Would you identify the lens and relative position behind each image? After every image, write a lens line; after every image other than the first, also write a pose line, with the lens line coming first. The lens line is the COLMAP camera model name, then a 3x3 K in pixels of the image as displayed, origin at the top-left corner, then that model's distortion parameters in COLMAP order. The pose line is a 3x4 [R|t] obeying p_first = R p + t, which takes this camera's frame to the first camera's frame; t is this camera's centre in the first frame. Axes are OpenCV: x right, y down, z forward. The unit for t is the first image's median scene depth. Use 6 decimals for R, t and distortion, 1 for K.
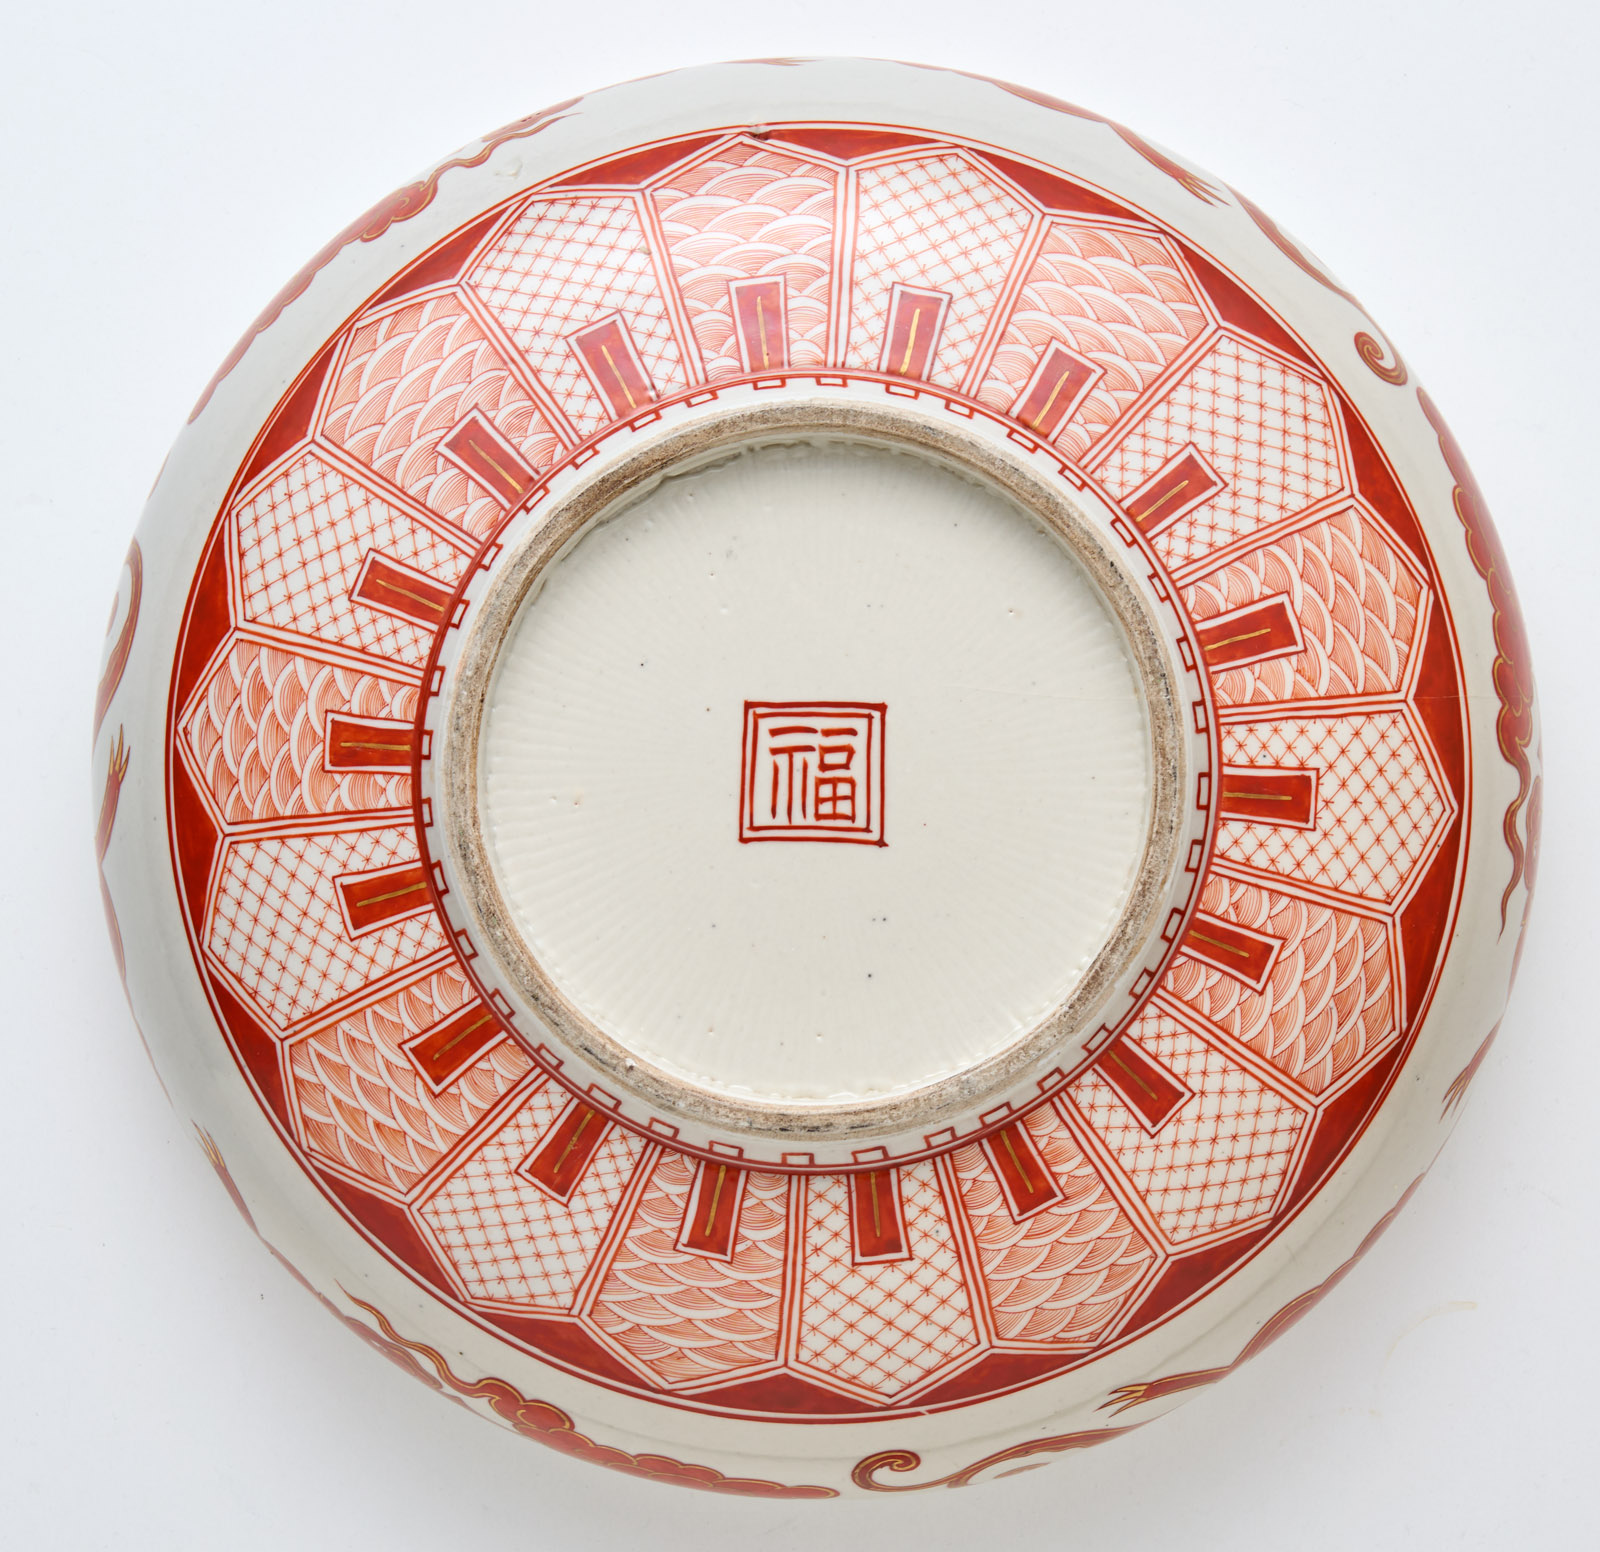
lens RADIAL K [[3936.8, 0, 799.3], [0, 3936.8, 826.8], [0, 0, 1]] dist [0.041710, -0.015273]
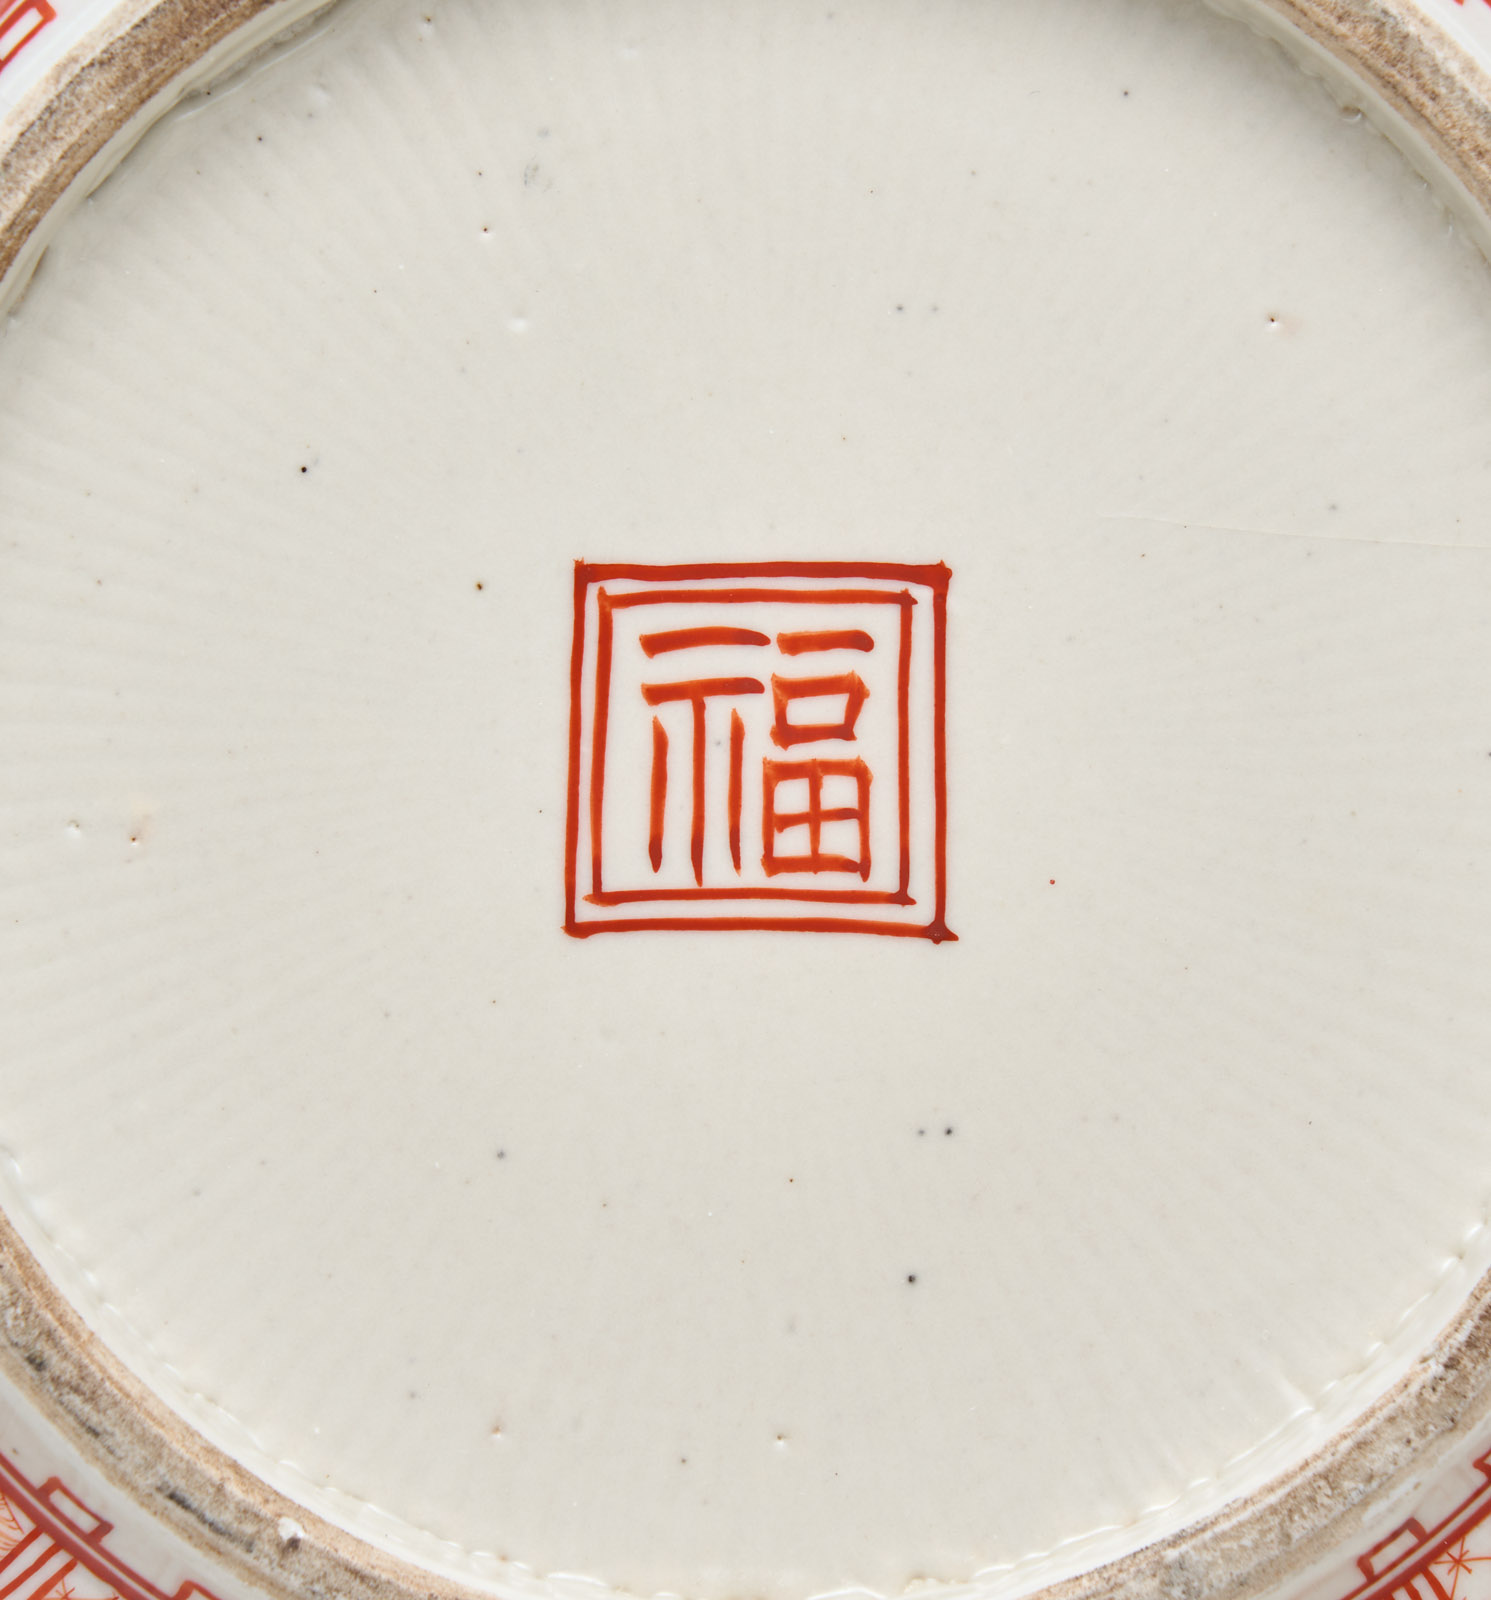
lens RADIAL K [[7666.1, 0, 745.5], [0, 7666.1, 800.0], [0, 0, 1]] dist [-0.089458, 0.592467]
pose [[0.999148, -0.012061, 0.039474, -0.026998], [0.011004, 0.999578, 0.026888, -0.028791], [-0.039782, -0.026431, 0.998859, 0.262026]]
